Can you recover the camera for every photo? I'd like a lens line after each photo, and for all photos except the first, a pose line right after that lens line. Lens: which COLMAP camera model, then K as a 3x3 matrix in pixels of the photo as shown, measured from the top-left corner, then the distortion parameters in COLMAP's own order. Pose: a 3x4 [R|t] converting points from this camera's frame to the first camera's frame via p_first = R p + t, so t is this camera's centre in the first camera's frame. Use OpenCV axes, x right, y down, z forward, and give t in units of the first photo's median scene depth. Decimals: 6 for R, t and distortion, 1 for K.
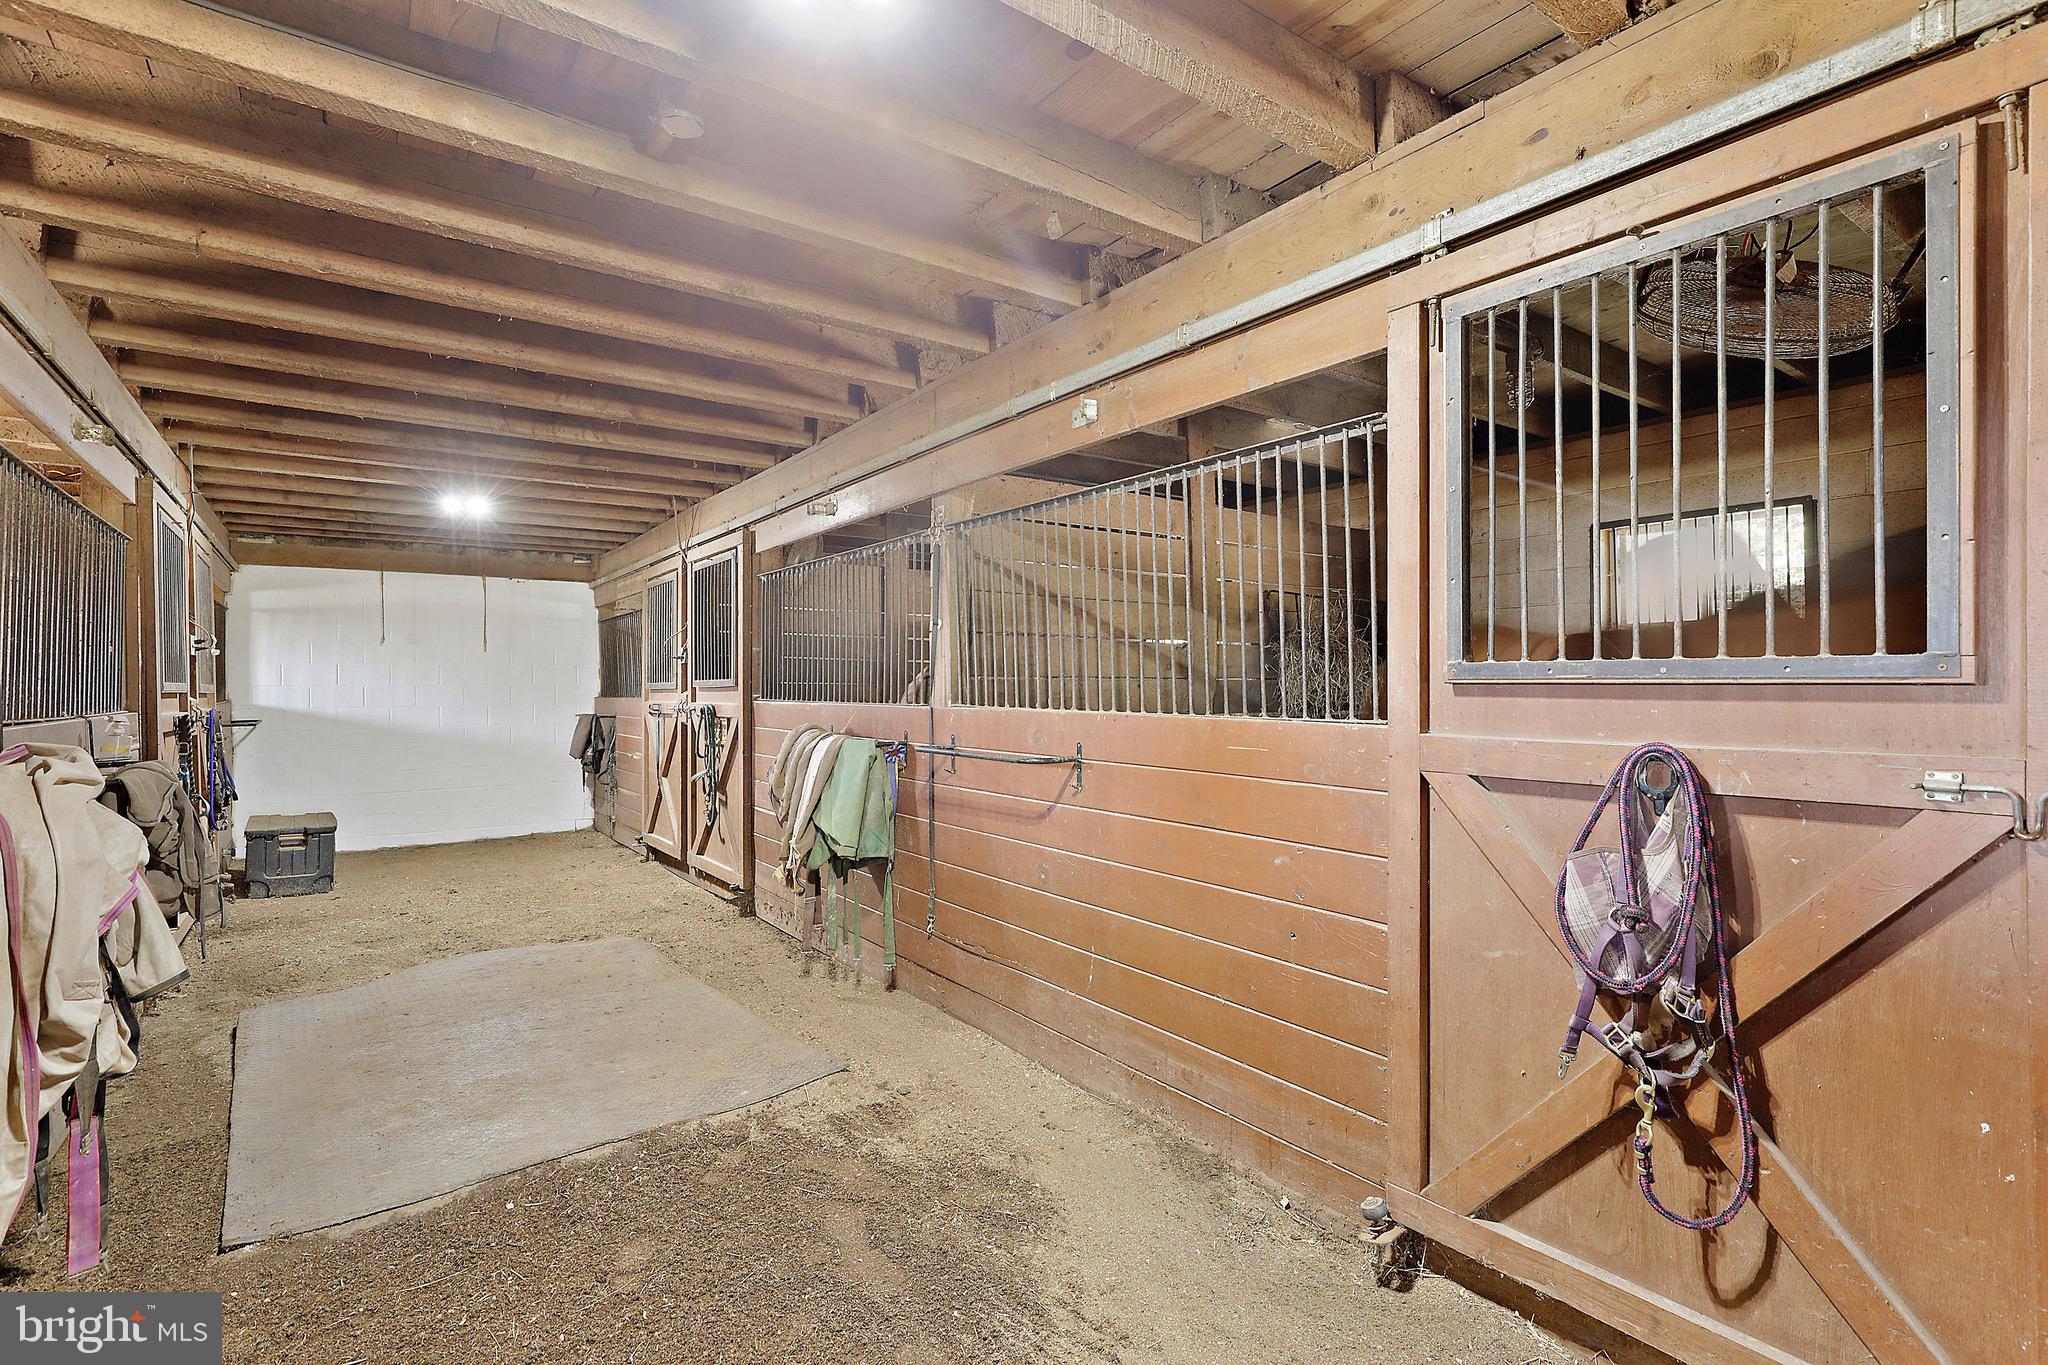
lens RADIAL K [[1013.5, 0, 1024.0], [0, 1013.5, 682.5], [0, 0, 1]] dist [0.005924, 0.001317]
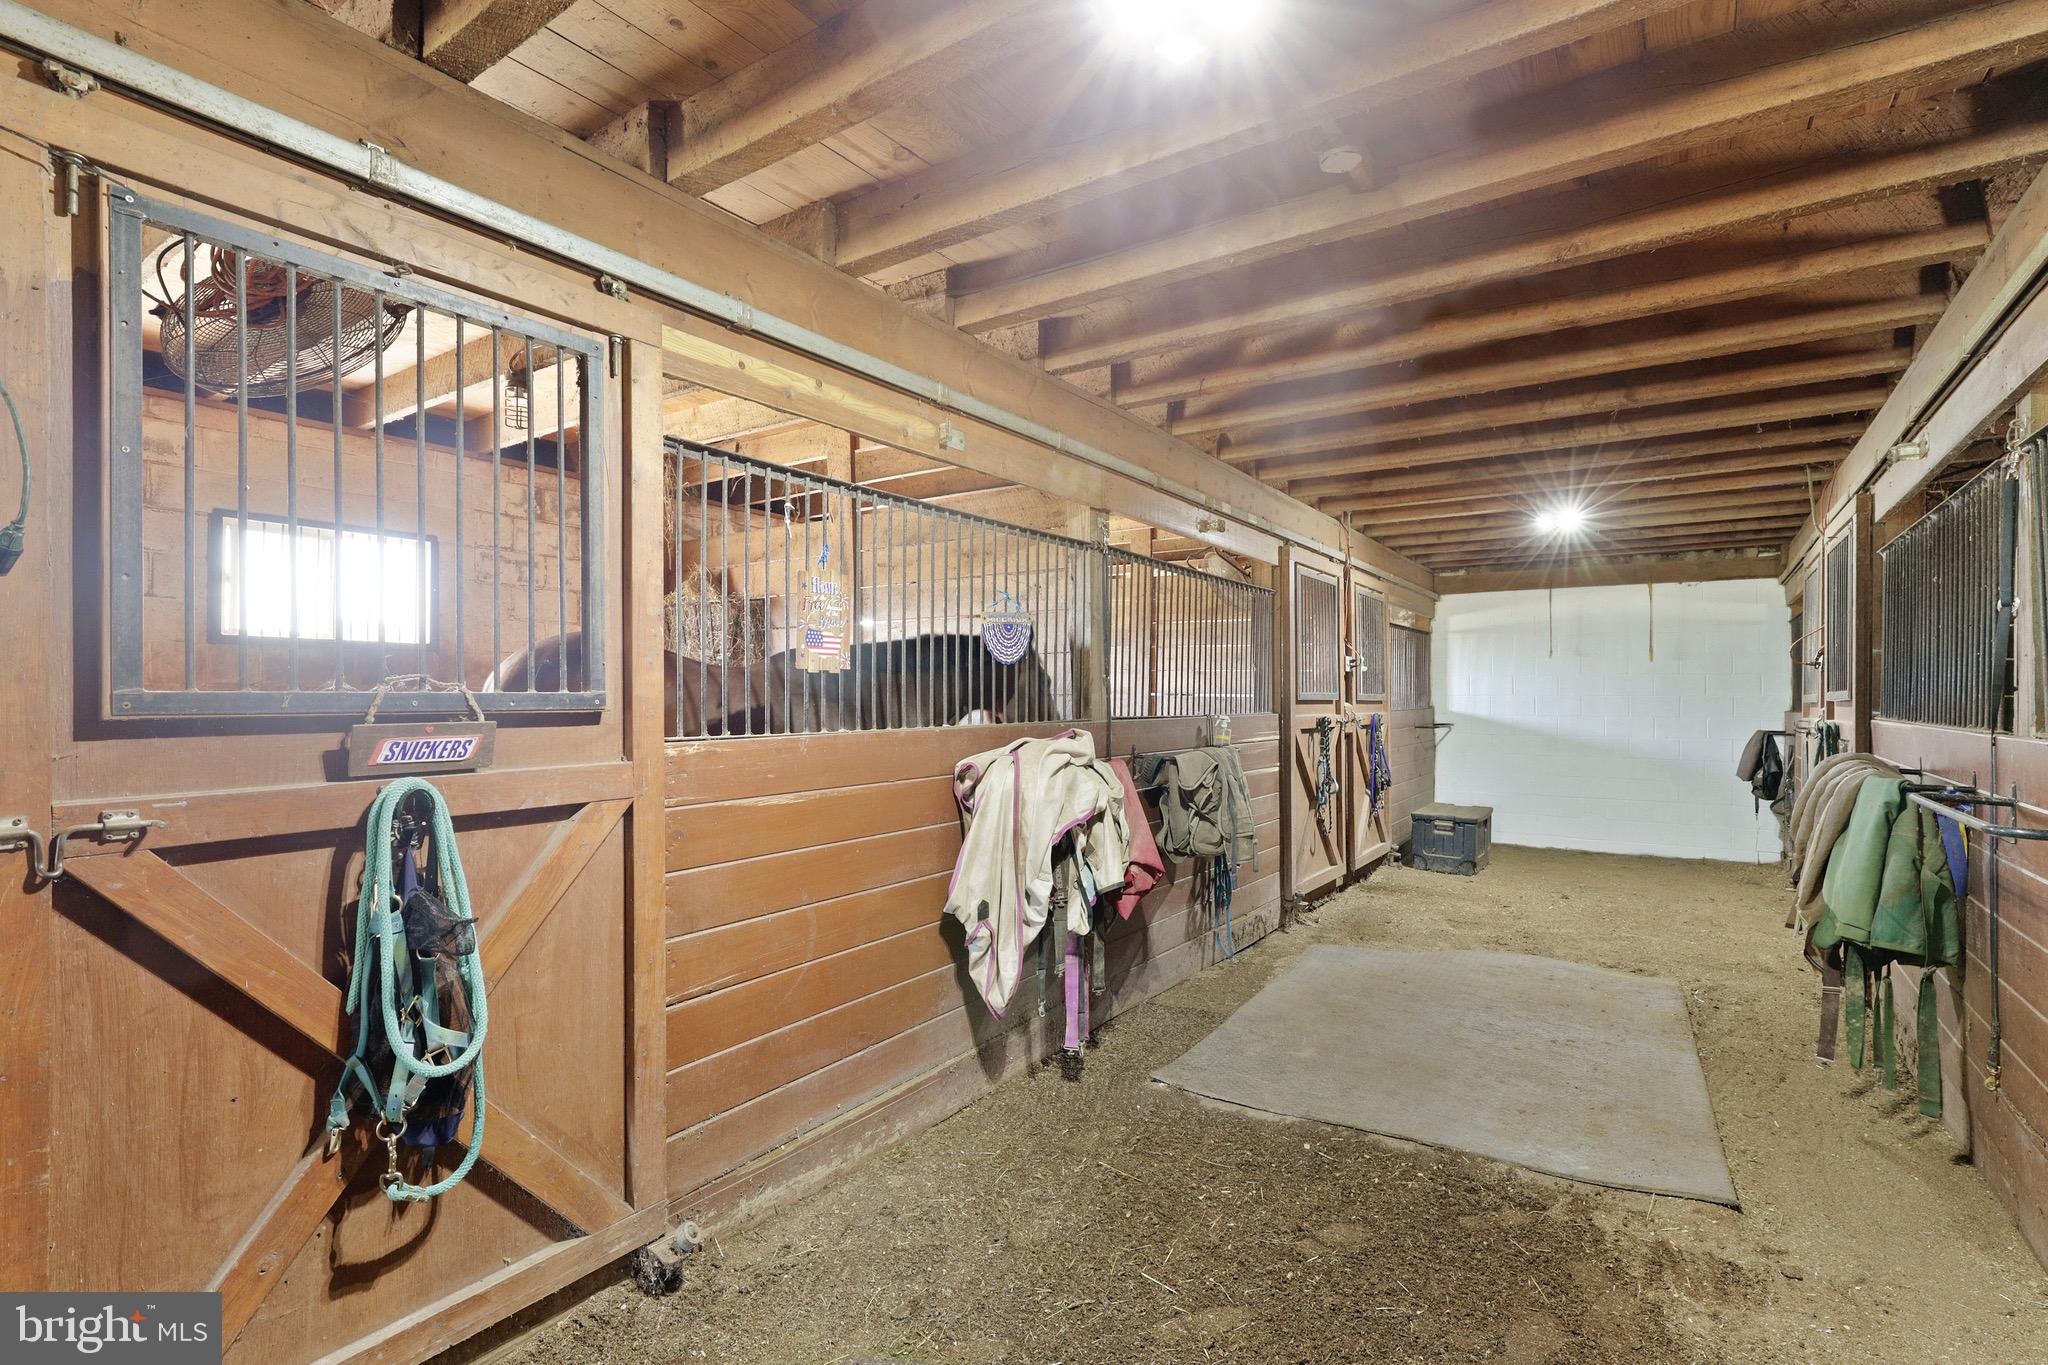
lens RADIAL K [[1013.5, 0, 1024.0], [0, 1013.5, 682.5], [0, 0, 1]] dist [0.005924, 0.001317]
pose [[0.311094, -0.004991, -0.950366, 0.297887], [-0.003403, 0.999974, -0.006365, -0.003024], [0.950373, 0.005214, 0.311069, 0.199068]]
